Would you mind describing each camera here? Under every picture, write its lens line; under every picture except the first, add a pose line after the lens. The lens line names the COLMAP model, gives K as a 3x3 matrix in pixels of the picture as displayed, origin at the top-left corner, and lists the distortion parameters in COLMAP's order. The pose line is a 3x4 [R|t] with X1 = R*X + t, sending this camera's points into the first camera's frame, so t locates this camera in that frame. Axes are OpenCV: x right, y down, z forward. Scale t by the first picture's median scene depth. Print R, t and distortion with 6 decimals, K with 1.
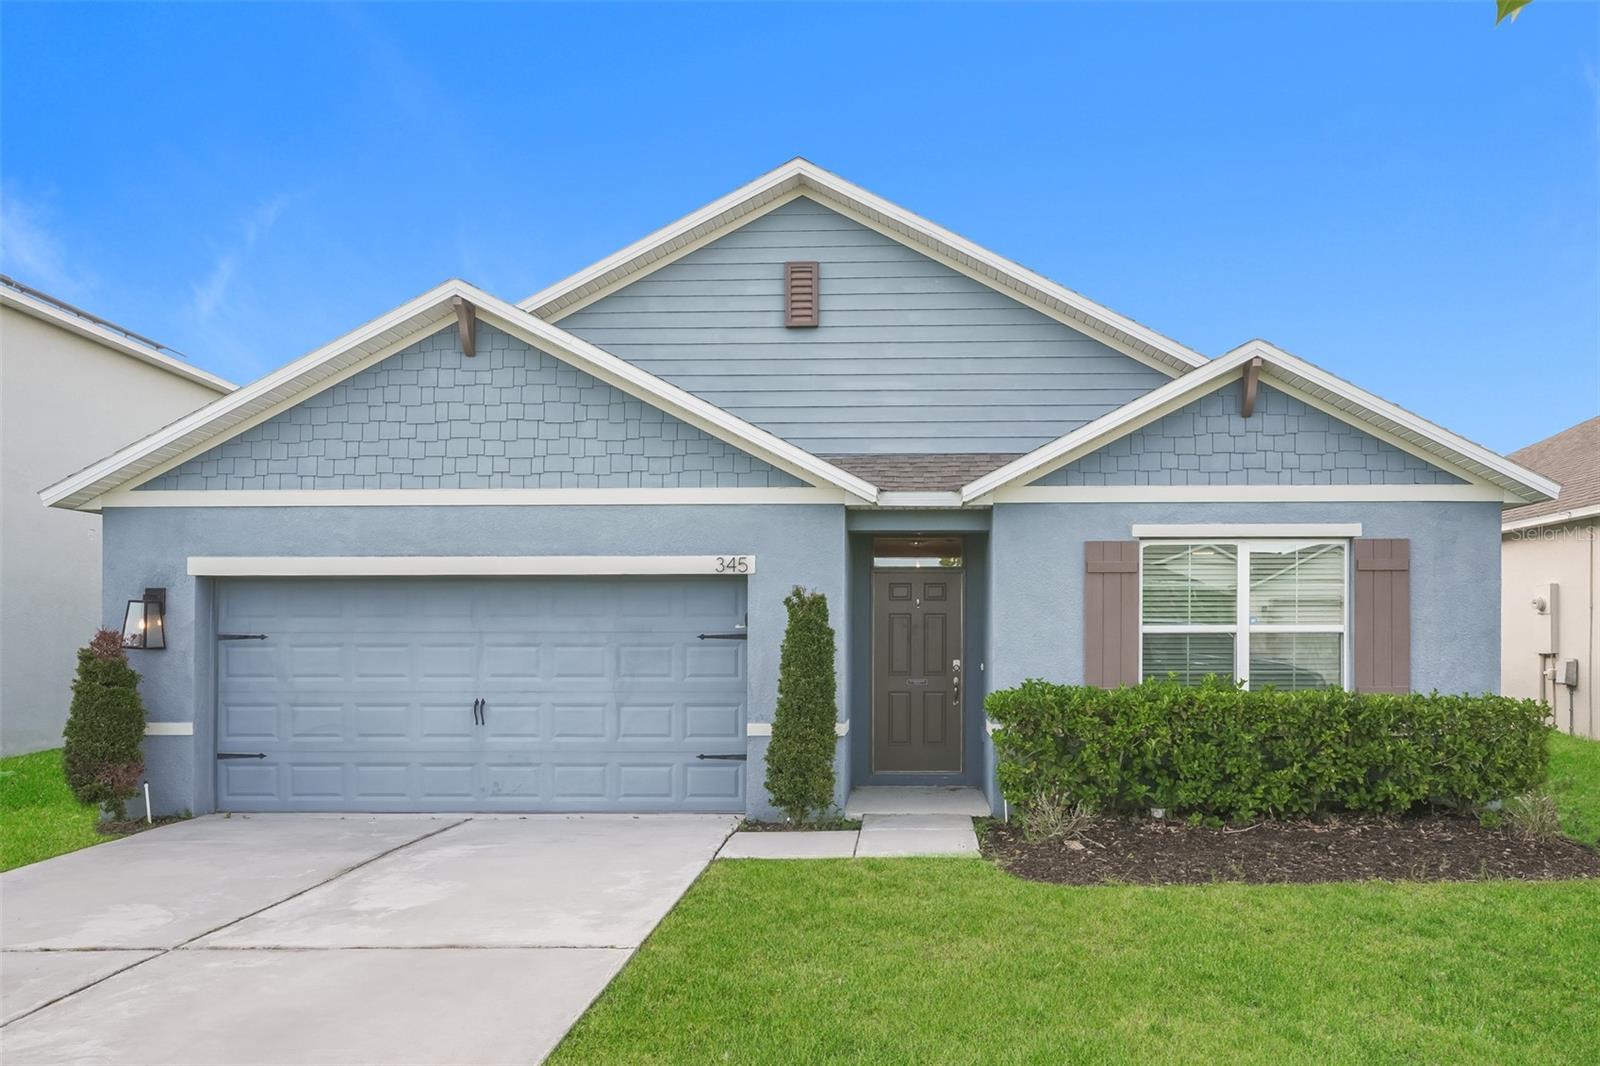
lens RADIAL K [[1045.6, 0, 801.9], [0, 1045.6, 629.2], [0, 0, 1]] dist [-0.000542, -0.000749]
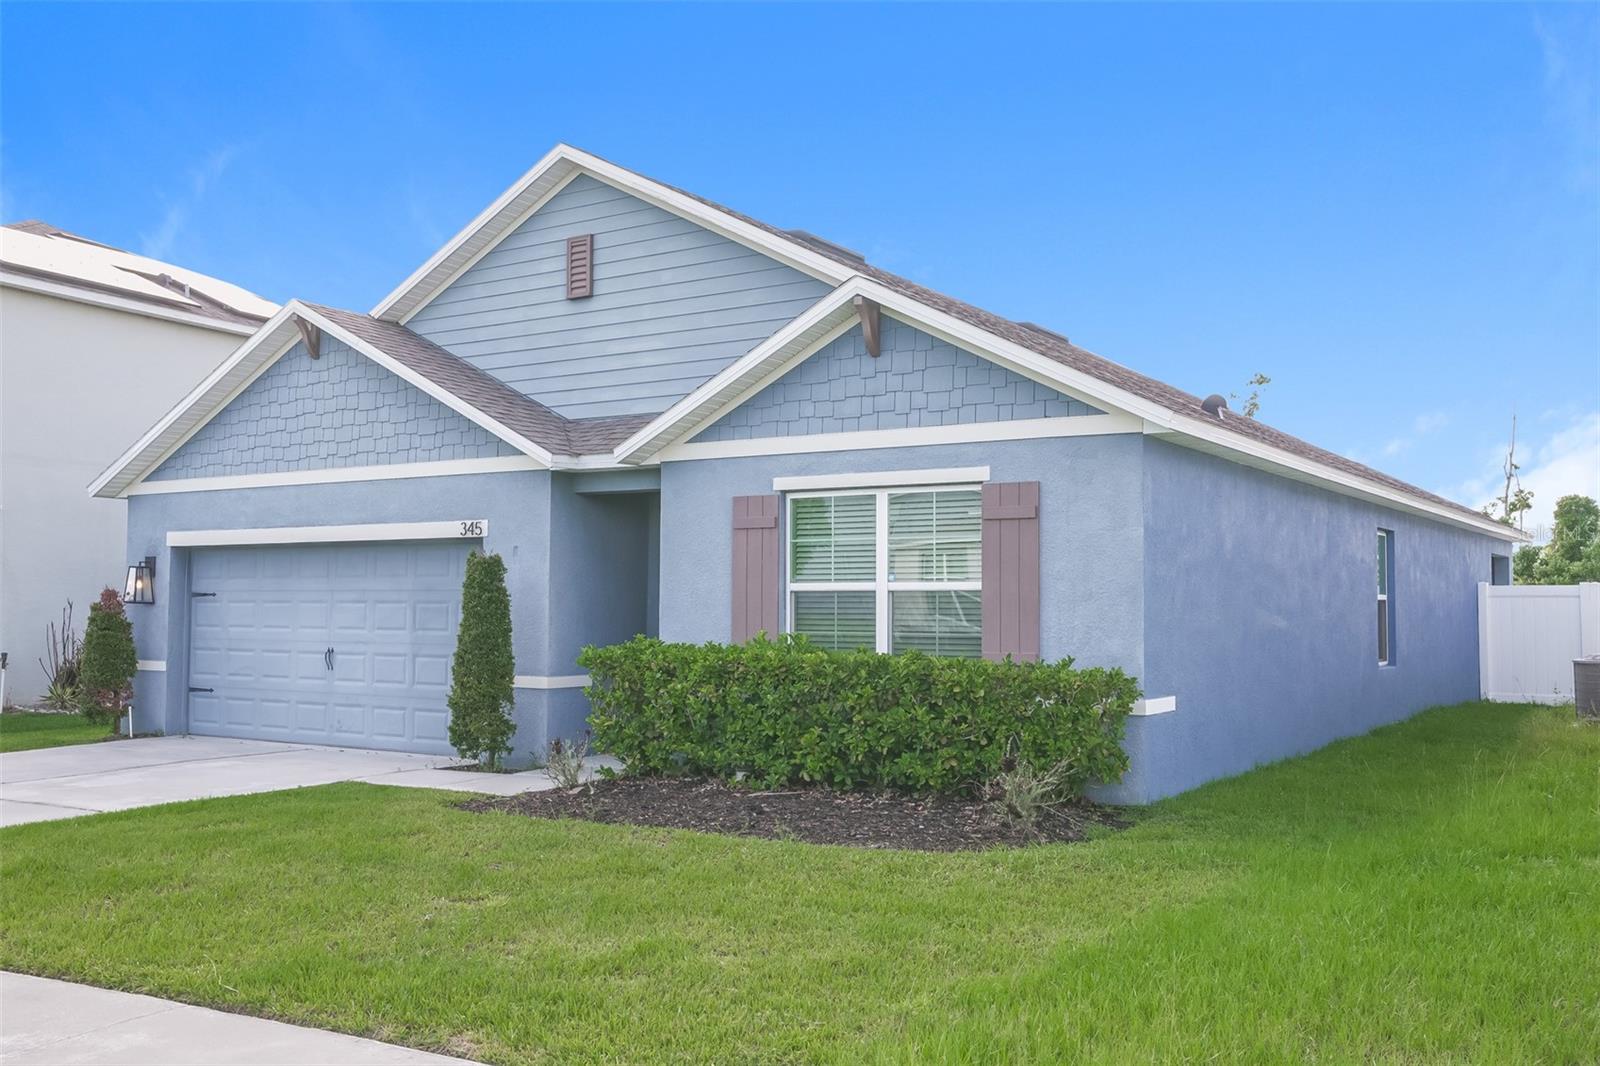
lens RADIAL K [[1437.6, 0, 800.0], [0, 1437.6, 533.0], [0, 0, 1]] dist [0.003967, 0.002261]
pose [[0.855401, -0.020803, -0.517548, 1.000047], [-0.002943, 0.998982, -0.045018, 0.009602], [0.517957, 0.040032, 0.854469, -0.109819]]
